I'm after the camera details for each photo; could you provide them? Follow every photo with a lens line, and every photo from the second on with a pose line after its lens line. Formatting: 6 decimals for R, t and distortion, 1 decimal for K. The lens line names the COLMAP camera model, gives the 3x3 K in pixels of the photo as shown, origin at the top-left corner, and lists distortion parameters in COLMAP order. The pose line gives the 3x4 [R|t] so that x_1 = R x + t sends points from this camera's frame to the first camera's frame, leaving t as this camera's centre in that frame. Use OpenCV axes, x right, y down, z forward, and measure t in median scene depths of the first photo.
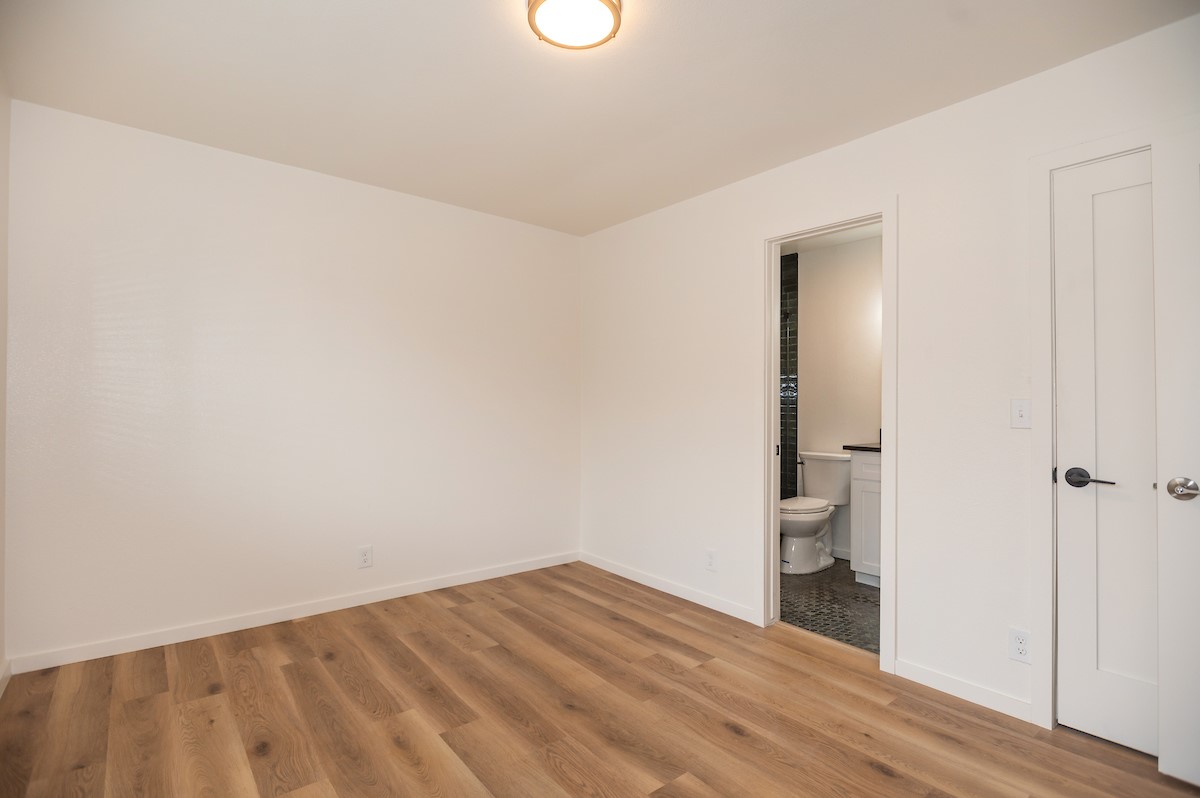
lens RADIAL K [[575.3, 0, 605.3], [0, 575.3, 385.1], [0, 0, 1]] dist [-0.004335, -0.000473]
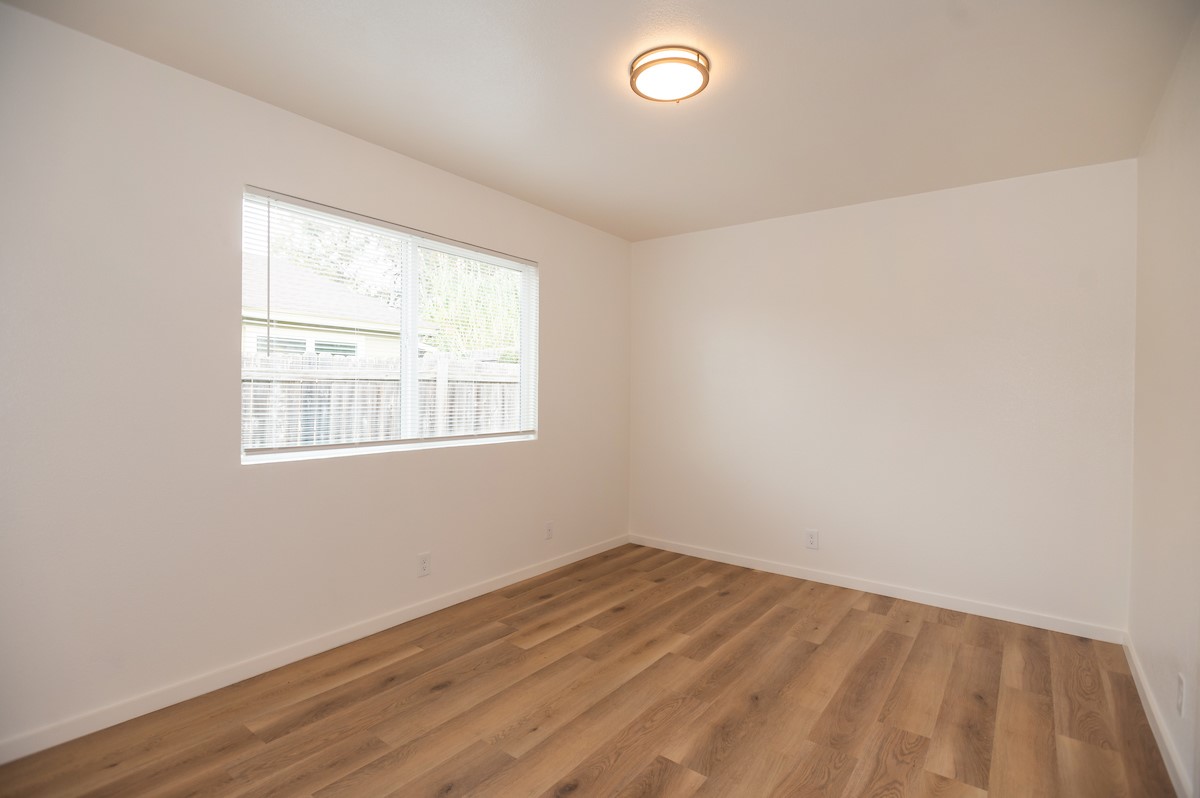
lens RADIAL K [[575.3, 0, 605.3], [0, 575.3, 385.1], [0, 0, 1]] dist [-0.004335, -0.000473]
pose [[0.229949, -0.019412, -0.973009, 0.775631], [0.018823, 0.999703, -0.015496, 0.000295], [0.973021, -0.014752, 0.230246, 0.429368]]
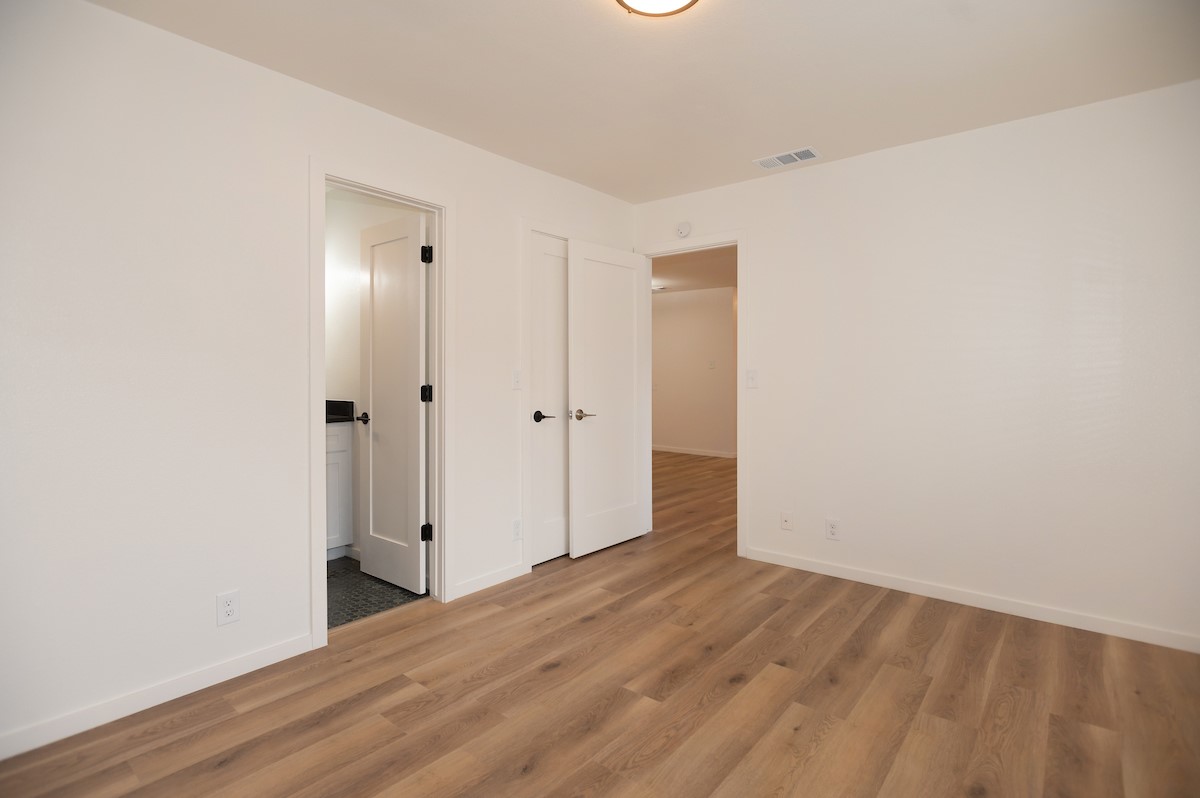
lens RADIAL K [[575.3, 0, 605.3], [0, 575.3, 385.1], [0, 0, 1]] dist [-0.004335, -0.000473]
pose [[-0.189326, -0.025367, 0.981587, -0.709736], [-0.033807, 0.999242, 0.019302, 0.019949], [-0.981332, -0.029531, -0.190040, 0.906857]]
